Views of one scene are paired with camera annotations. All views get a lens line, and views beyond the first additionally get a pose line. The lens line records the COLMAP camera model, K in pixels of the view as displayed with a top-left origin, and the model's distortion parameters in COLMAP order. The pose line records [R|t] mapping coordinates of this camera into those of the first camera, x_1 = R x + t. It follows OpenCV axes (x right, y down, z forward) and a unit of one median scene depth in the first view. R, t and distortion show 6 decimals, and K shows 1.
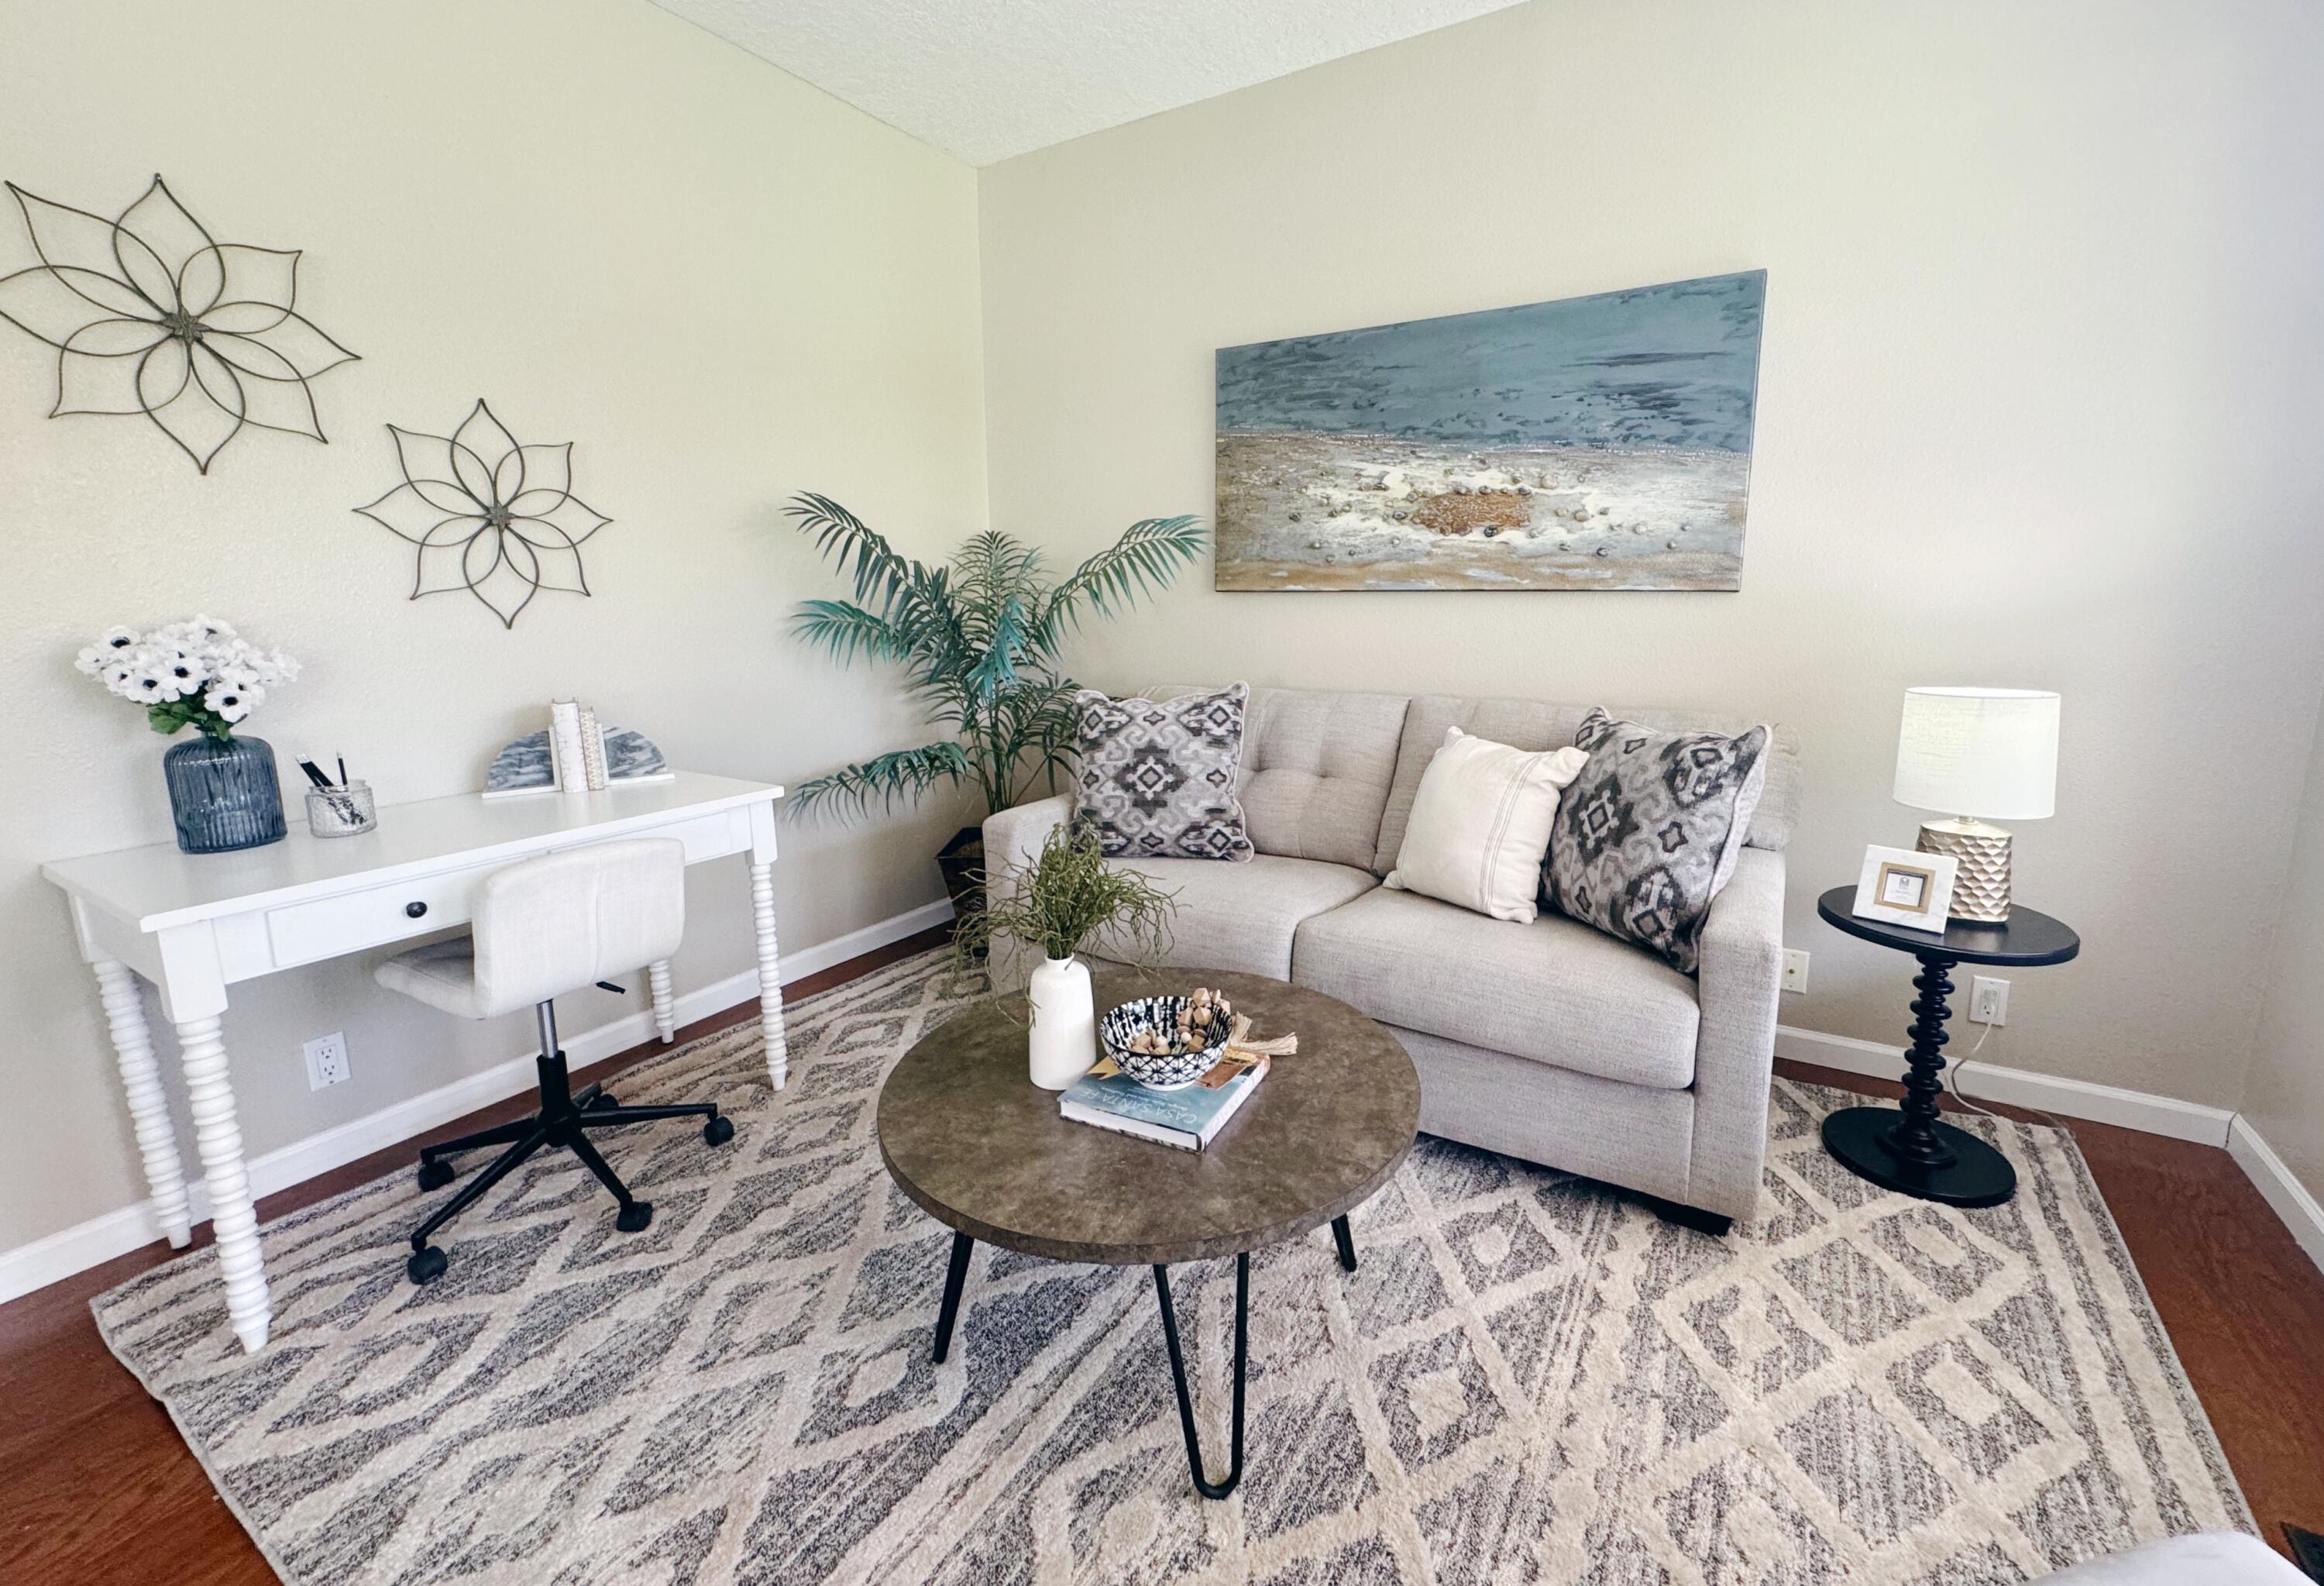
lens RADIAL K [[983.2, 0, 1169.3], [0, 983.2, 746.7], [0, 0, 1]] dist [-0.001389, -0.000257]
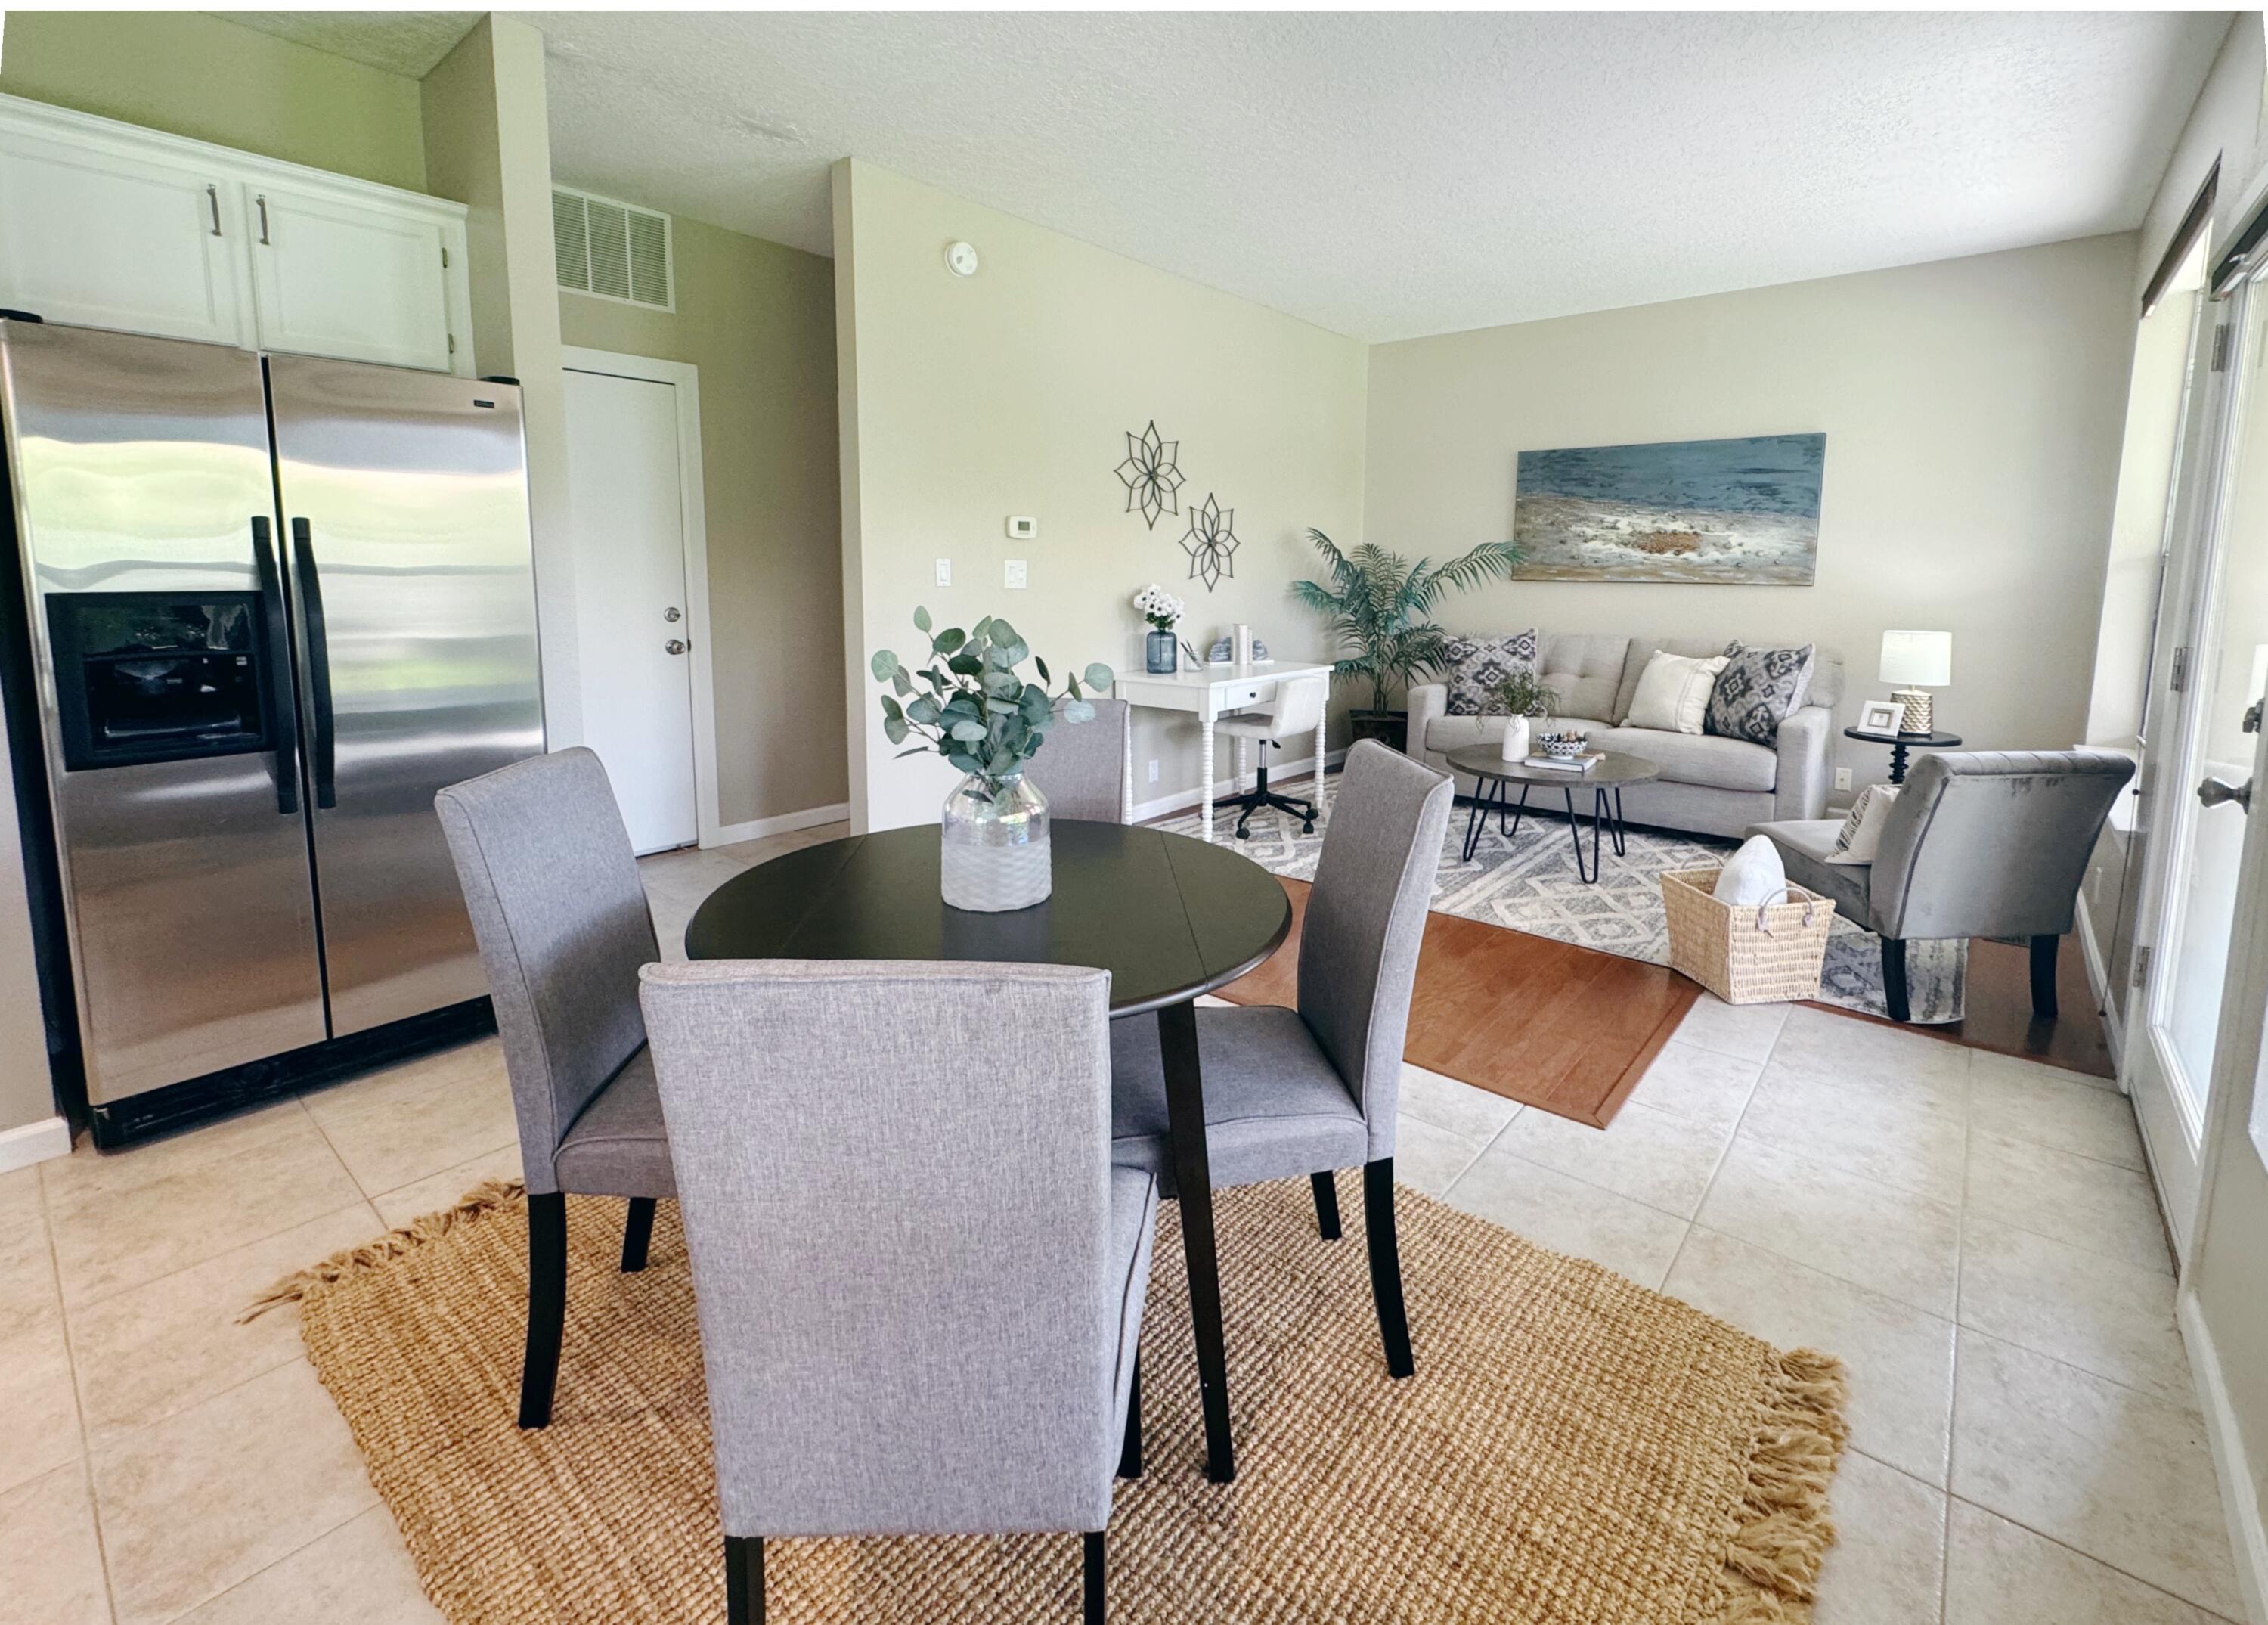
lens RADIAL K [[979.8, 0, 1133.2], [0, 979.8, 674.0], [0, 0, 1]] dist [0.003241, 0.000430]
pose [[0.987558, 0.033154, -0.153720, -0.476140], [-0.041382, 0.997859, -0.050637, 0.180491], [0.151712, 0.056368, 0.986816, -1.176844]]
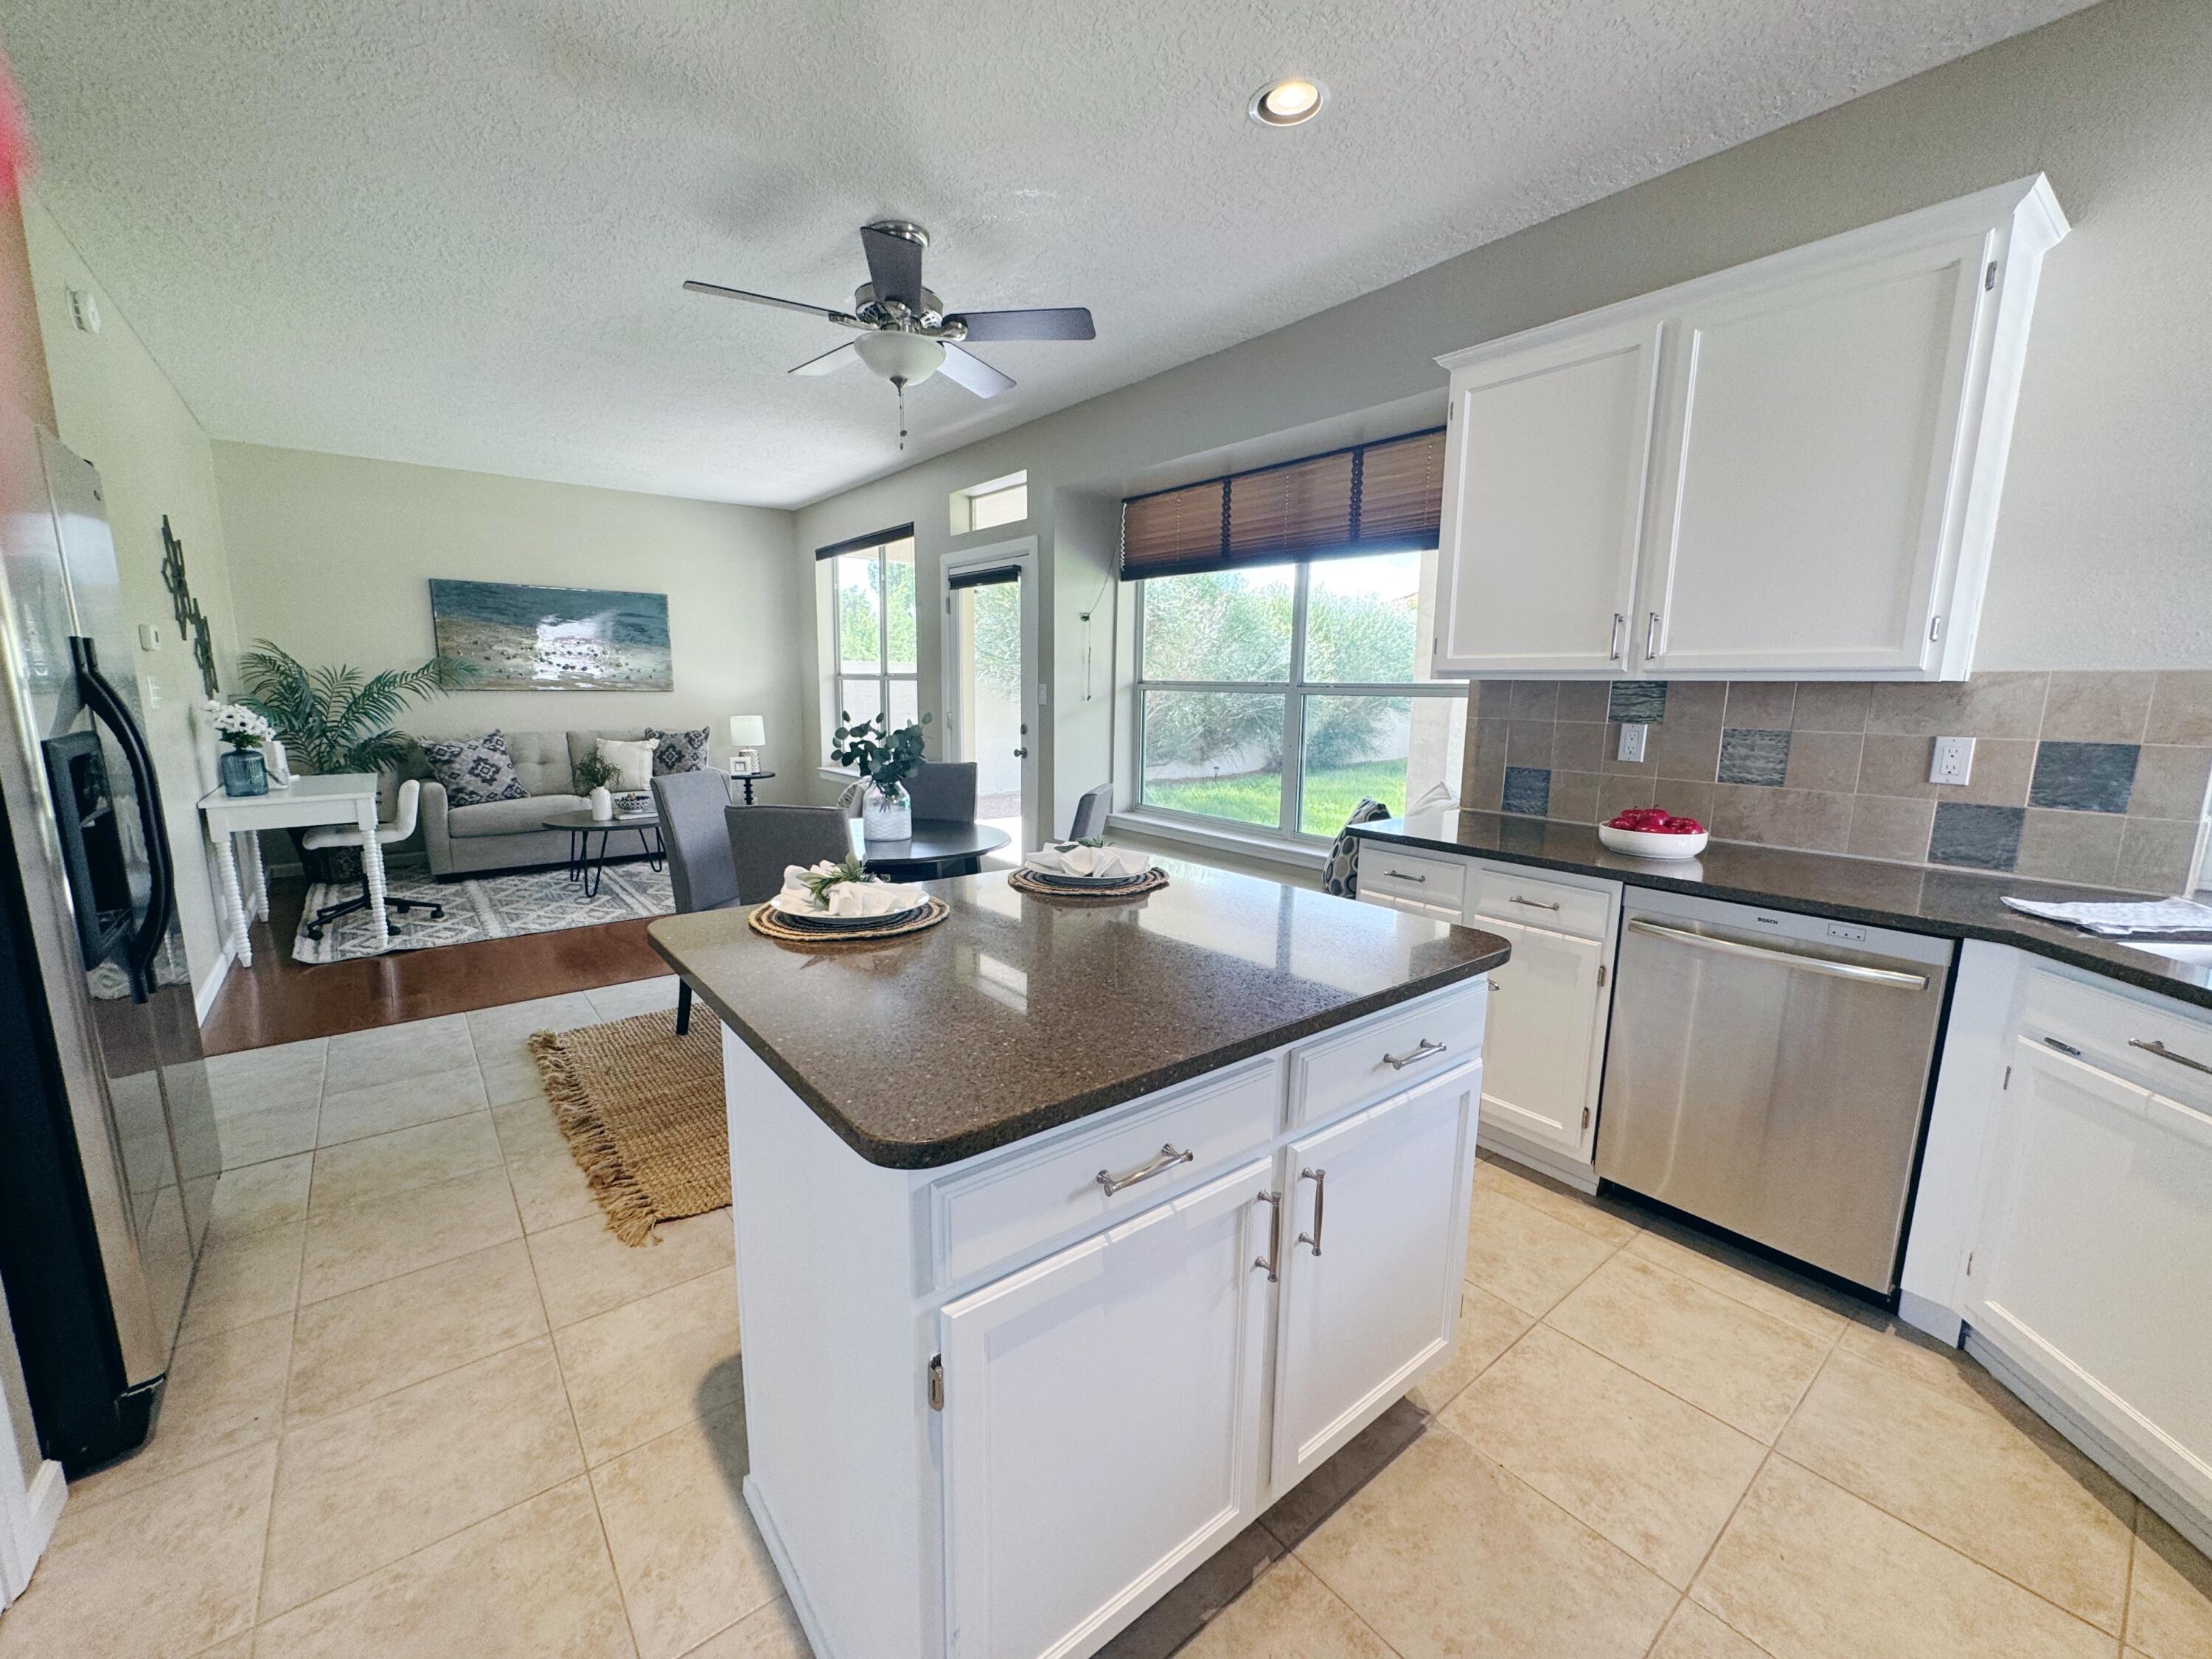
lens RADIAL K [[900.7, 0, 1106.0], [0, 900.7, 829.5], [0, 0, 1]] dist [0.002341, 0.000083]
pose [[0.343294, -0.139410, 0.928824, -1.726656], [0.141005, 0.985365, 0.095781, 0.203283], [-0.928583, 0.098088, 0.357927, -1.317353]]
